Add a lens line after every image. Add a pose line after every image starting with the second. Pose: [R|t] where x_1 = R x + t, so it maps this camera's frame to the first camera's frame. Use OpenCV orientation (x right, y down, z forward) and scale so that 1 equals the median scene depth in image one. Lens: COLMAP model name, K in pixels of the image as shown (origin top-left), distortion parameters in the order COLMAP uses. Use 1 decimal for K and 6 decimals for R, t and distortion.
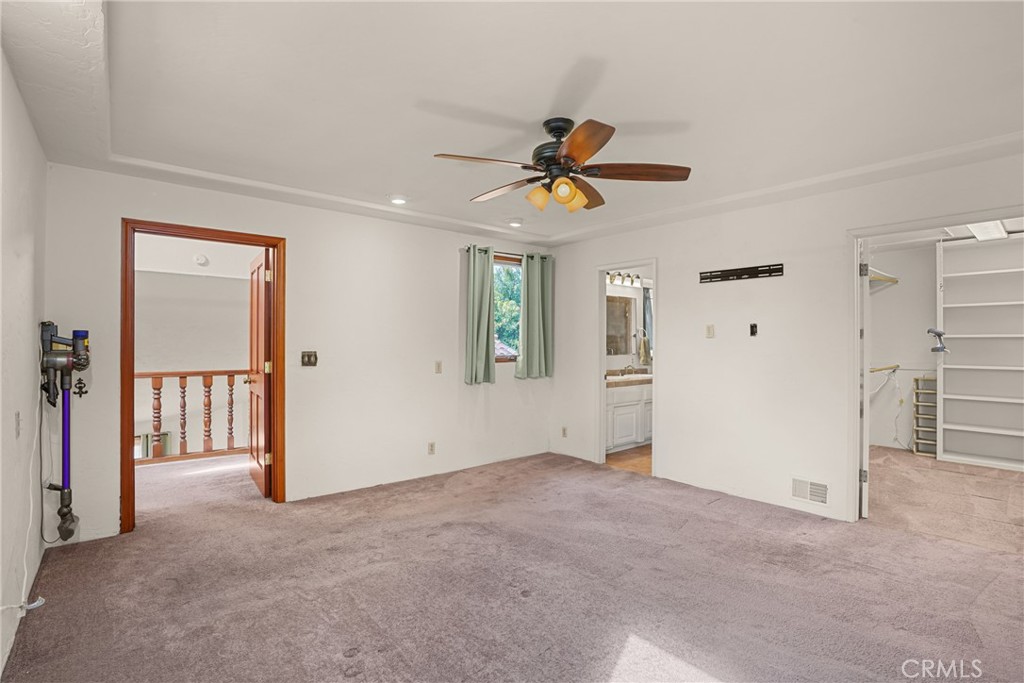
lens RADIAL K [[489.5, 0, 512.0], [0, 489.5, 341.5], [0, 0, 1]] dist [-0.037036, 0.000472]
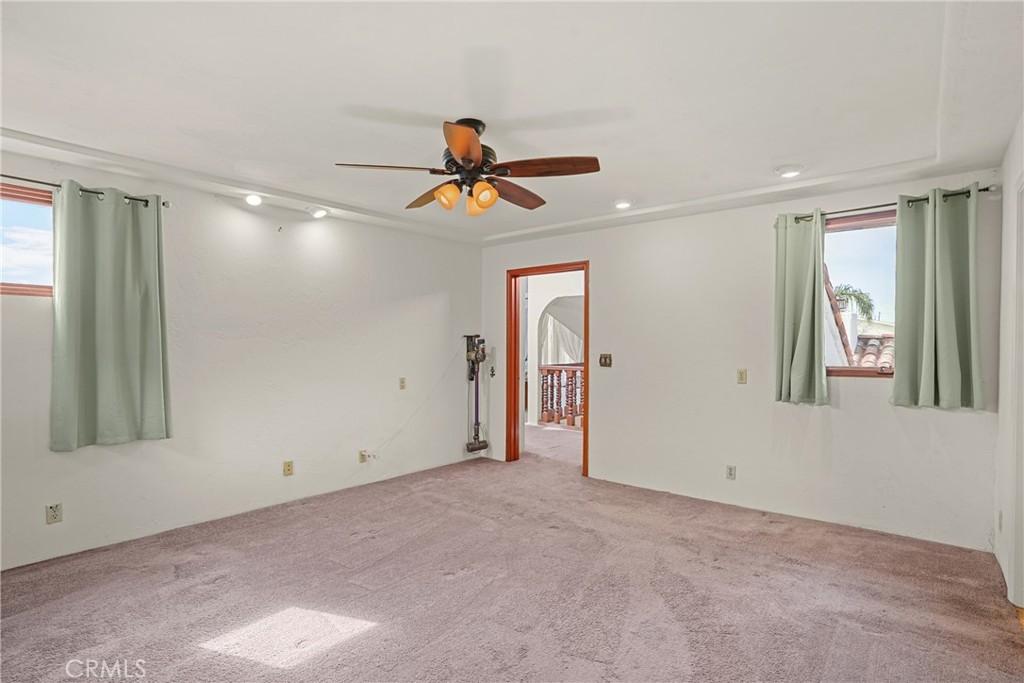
lens RADIAL K [[509.0, 0, 521.0], [0, 509.0, 341.8], [0, 0, 1]] dist [-0.045098, 0.023408]
pose [[0.191416, -0.002163, -0.981507, 0.765301], [0.006198, 0.999980, -0.000994, -0.009027], [0.981489, -0.005893, 0.191426, 0.595088]]
